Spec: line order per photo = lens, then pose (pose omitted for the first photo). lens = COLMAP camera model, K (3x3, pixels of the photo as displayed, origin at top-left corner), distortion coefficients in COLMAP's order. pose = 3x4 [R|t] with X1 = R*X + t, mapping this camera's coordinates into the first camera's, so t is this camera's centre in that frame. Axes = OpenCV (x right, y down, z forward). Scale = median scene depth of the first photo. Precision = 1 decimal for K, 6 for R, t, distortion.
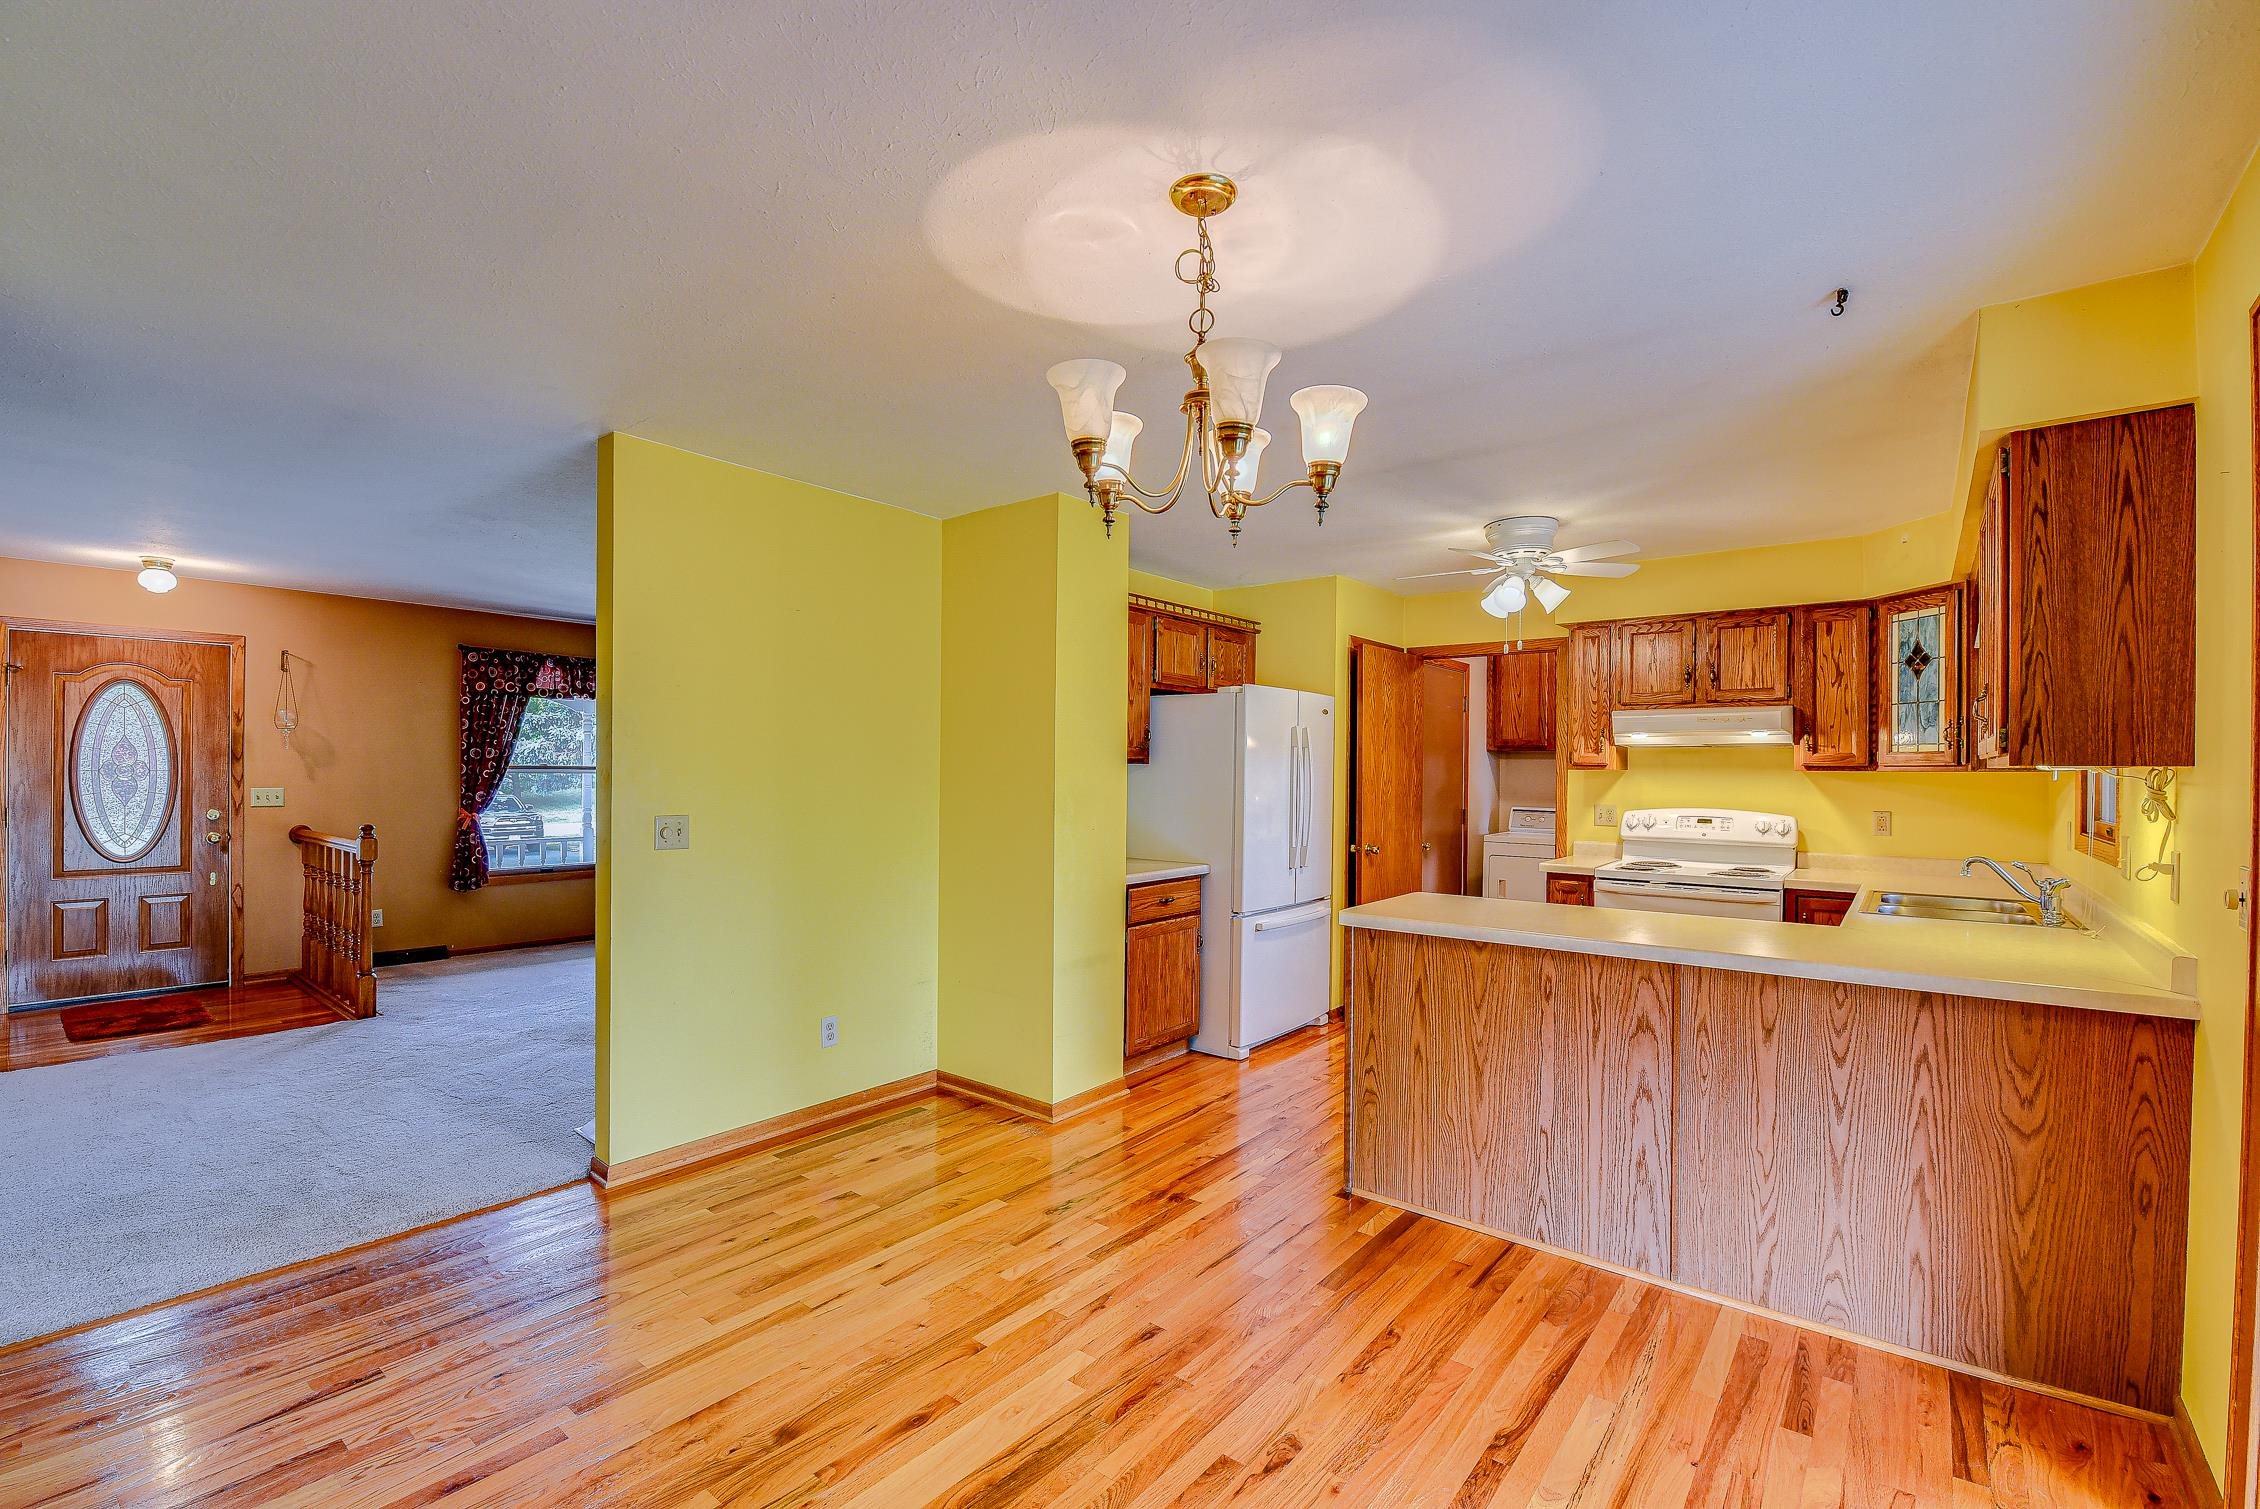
lens RADIAL K [[978.7, 0, 1131.9], [0, 978.7, 771.2], [0, 0, 1]] dist [-0.002034, -0.010029]
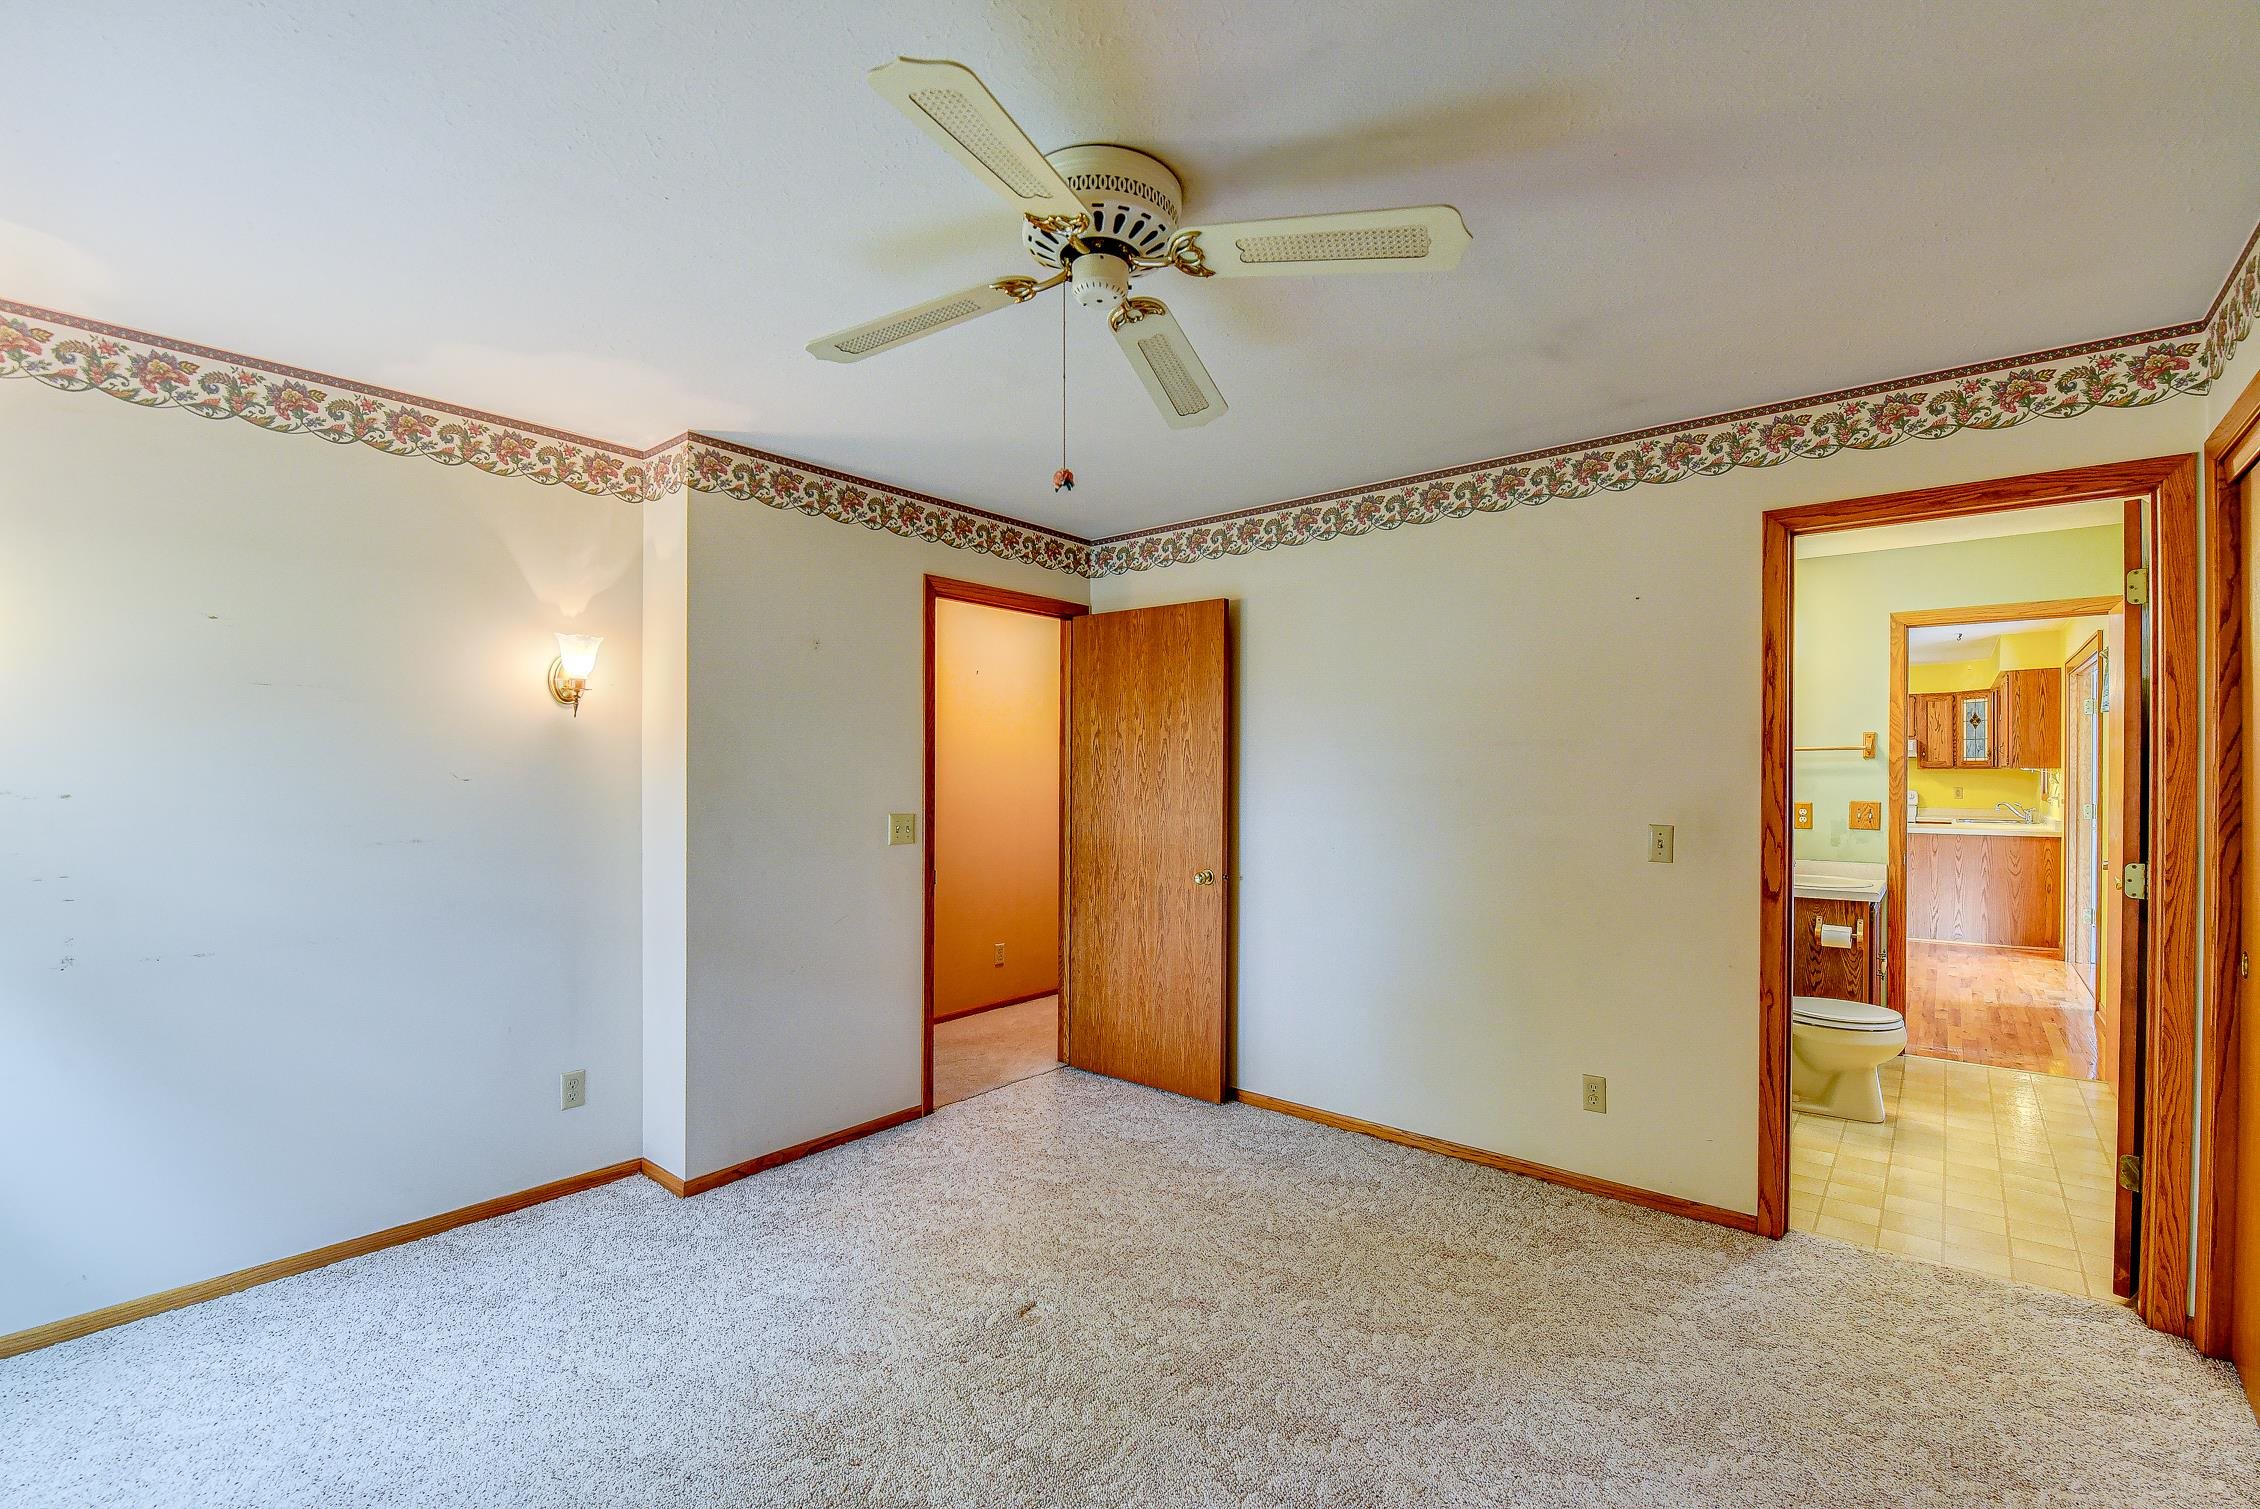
lens RADIAL K [[978.7, 0, 1131.9], [0, 978.7, 771.2], [0, 0, 1]] dist [-0.002034, -0.010029]
pose [[0.999801, -0.008208, -0.018183, -1.084714], [0.008238, 0.999965, 0.001562, -0.013688], [0.018170, -0.001711, 0.999833, -1.263036]]
